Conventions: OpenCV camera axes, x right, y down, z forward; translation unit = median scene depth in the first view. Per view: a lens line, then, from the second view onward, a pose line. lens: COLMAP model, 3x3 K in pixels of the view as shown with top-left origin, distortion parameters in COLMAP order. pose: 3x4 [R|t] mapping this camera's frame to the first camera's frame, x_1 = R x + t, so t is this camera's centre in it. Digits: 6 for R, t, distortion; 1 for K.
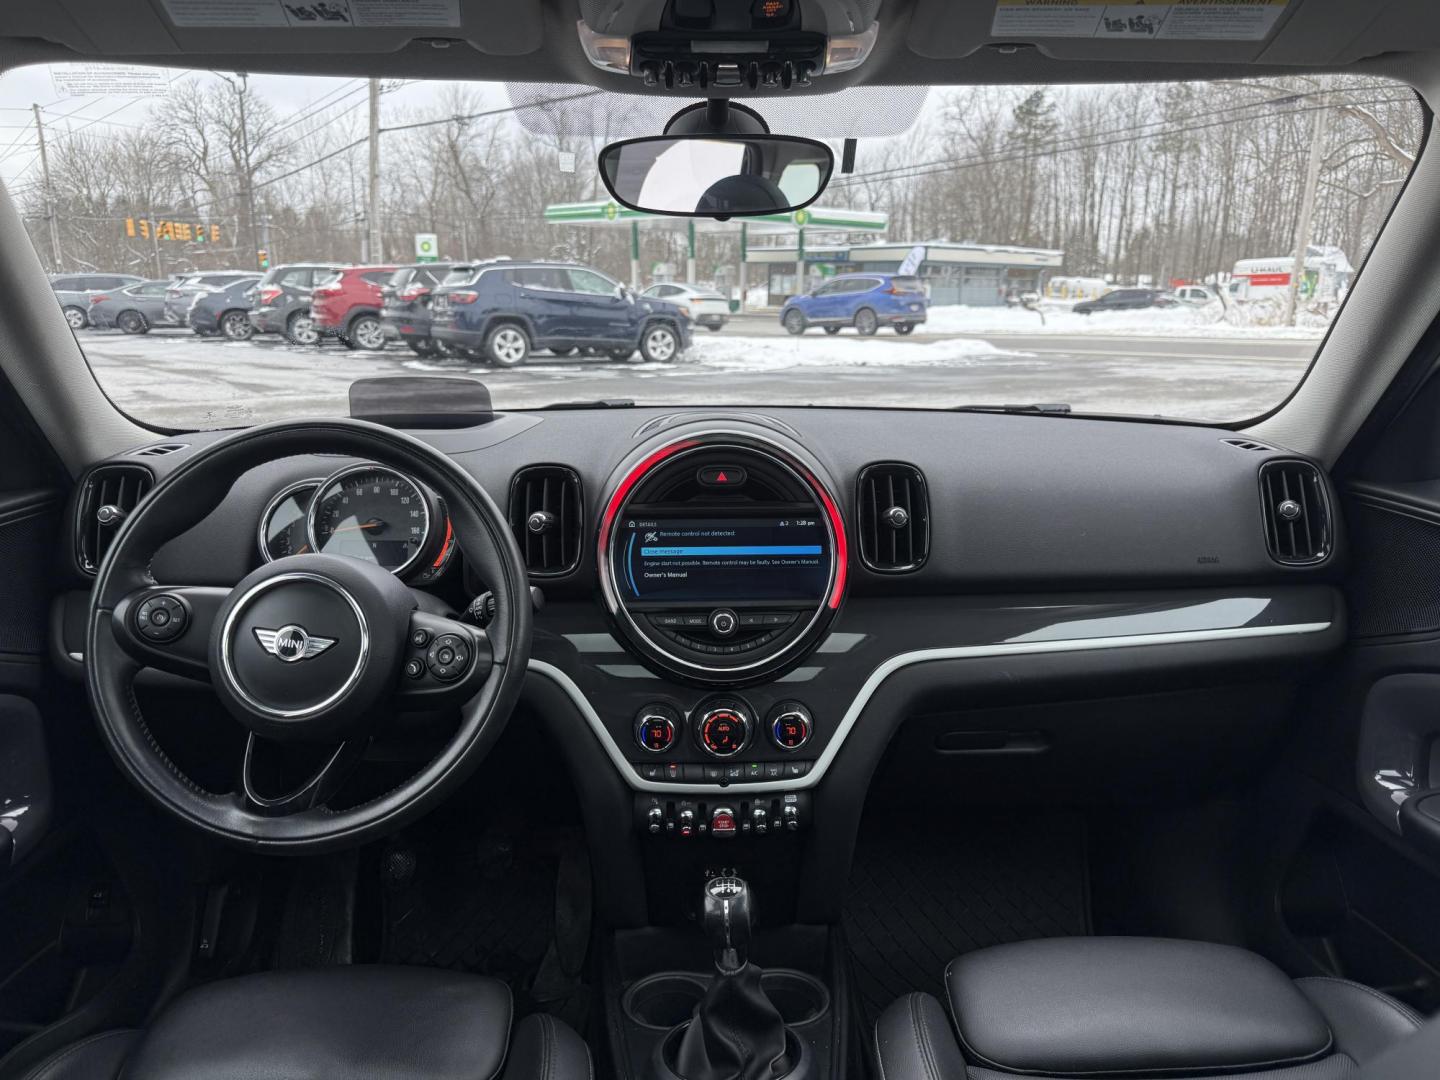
lens RADIAL K [[1031.8, 0, 729.9], [0, 1031.8, 571.8], [0, 0, 1]] dist [0.032625, -0.047349]
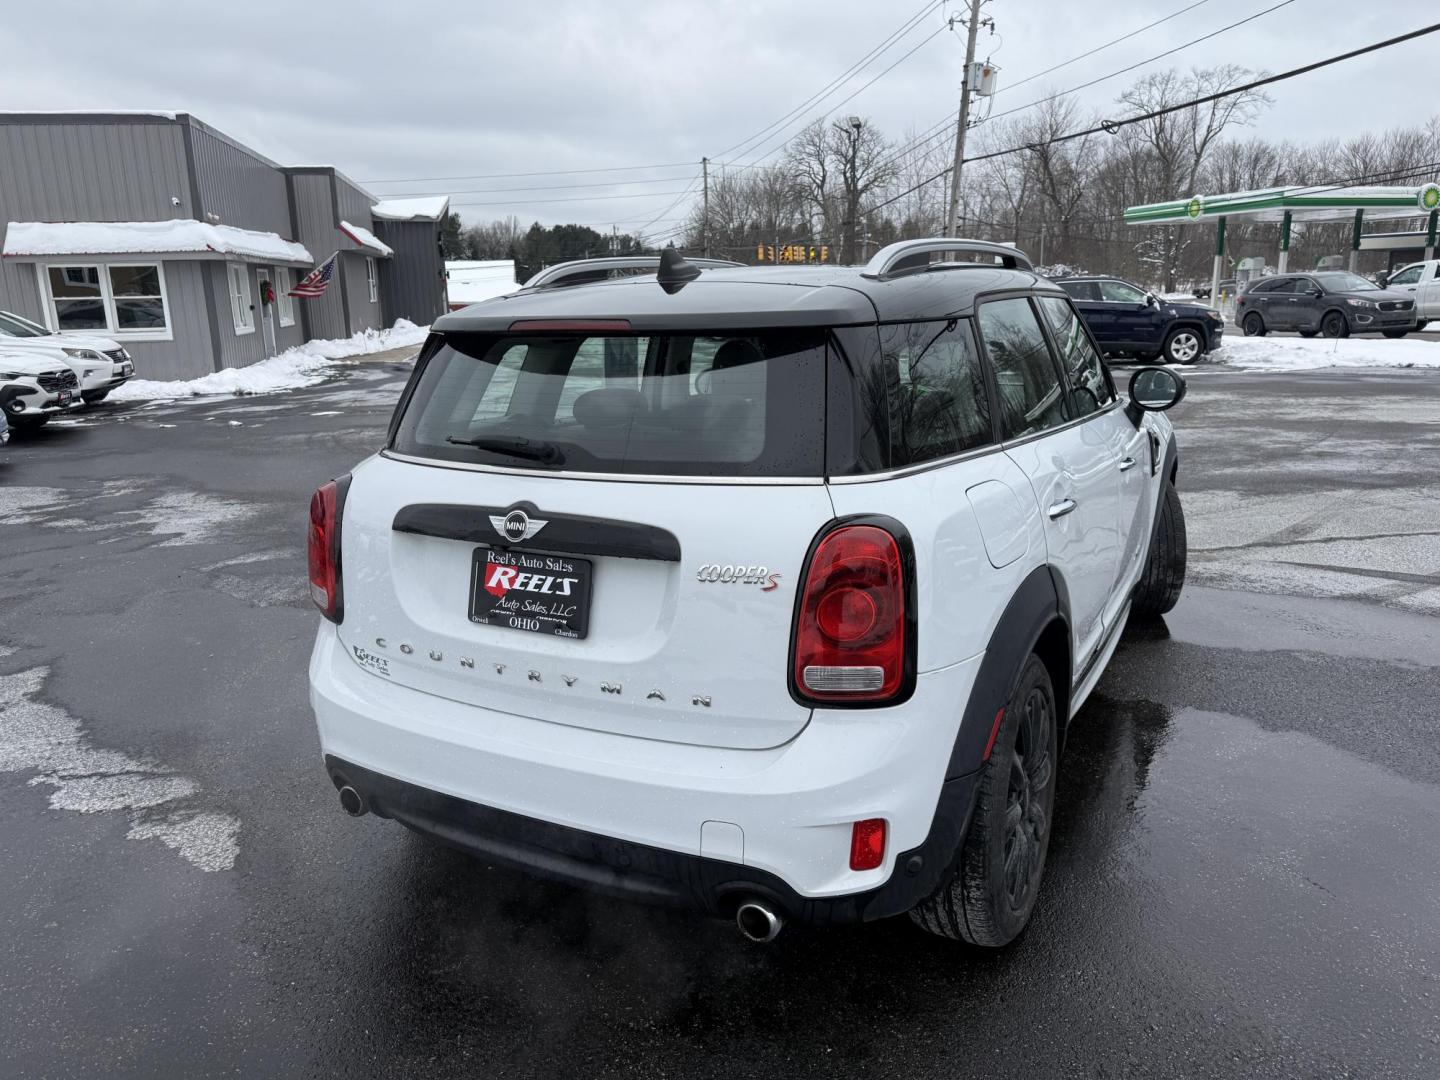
lens RADIAL K [[999.6, 0, 722.0], [0, 999.6, 557.1], [0, 0, 1]] dist [0.030473, -0.040227]
pose [[0.857400, 0.099666, -0.504908, 0.051378], [-0.103884, 0.994391, 0.019879, 0.020260], [0.504058, 0.035408, 0.862944, -0.102746]]
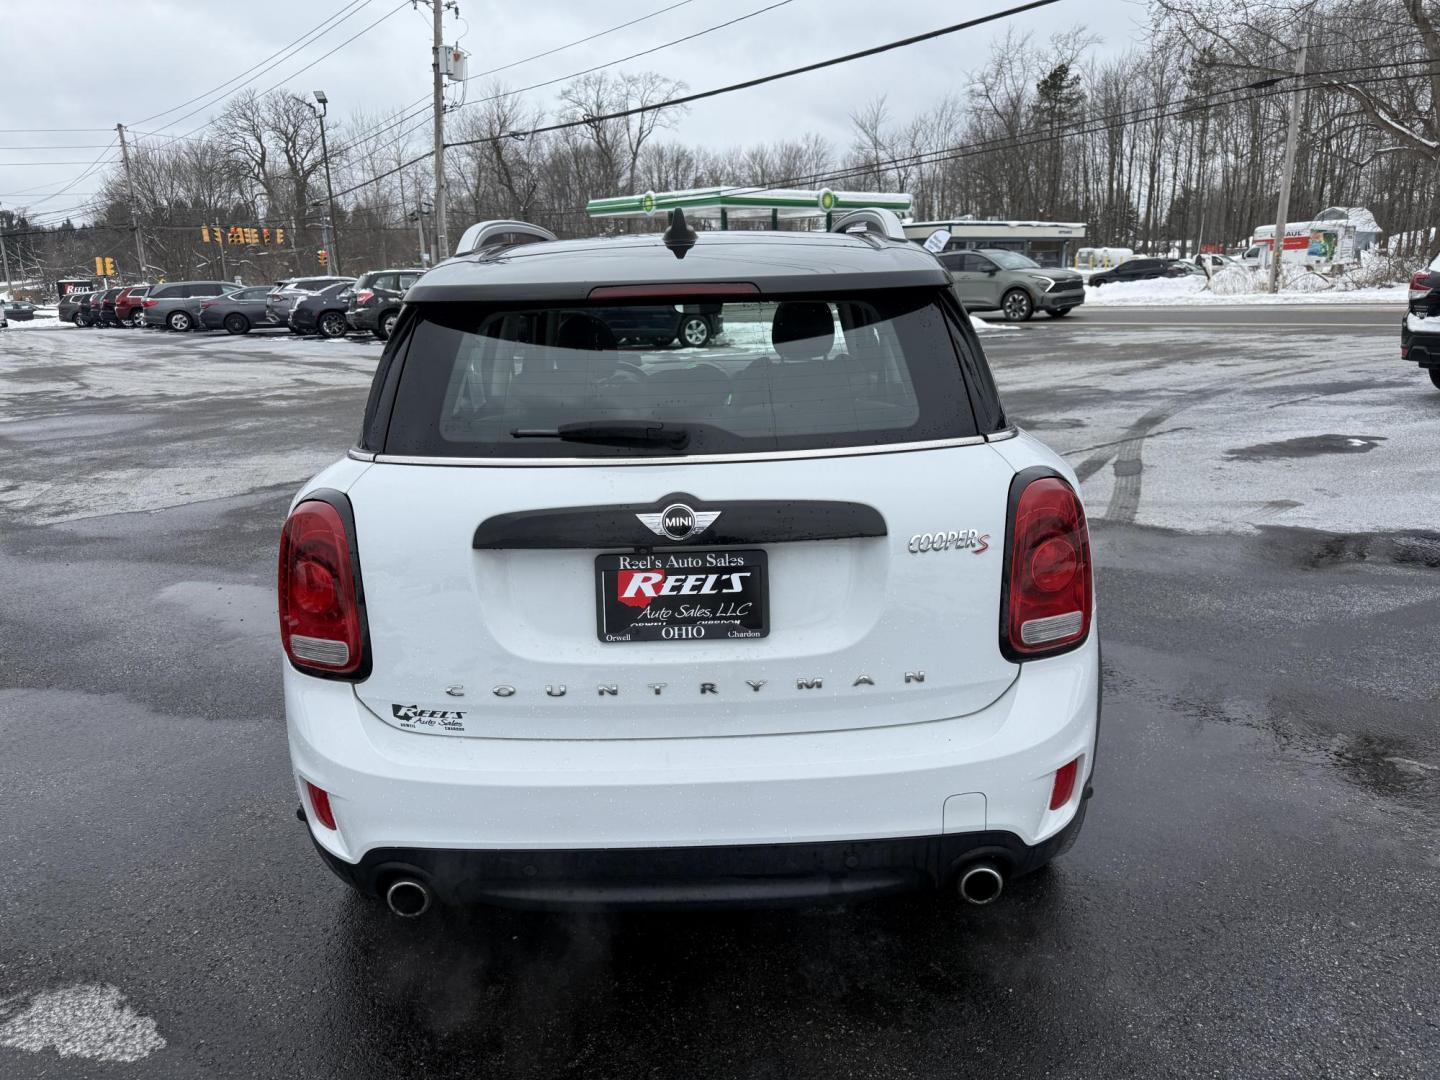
lens RADIAL K [[999.6, 0, 722.0], [0, 999.6, 557.1], [0, 0, 1]] dist [0.030473, -0.040227]
pose [[0.998611, -0.021817, -0.047963, 0.010524], [0.022348, 0.999695, 0.010554, 0.022483], [0.047718, -0.011611, 0.998793, -0.109989]]
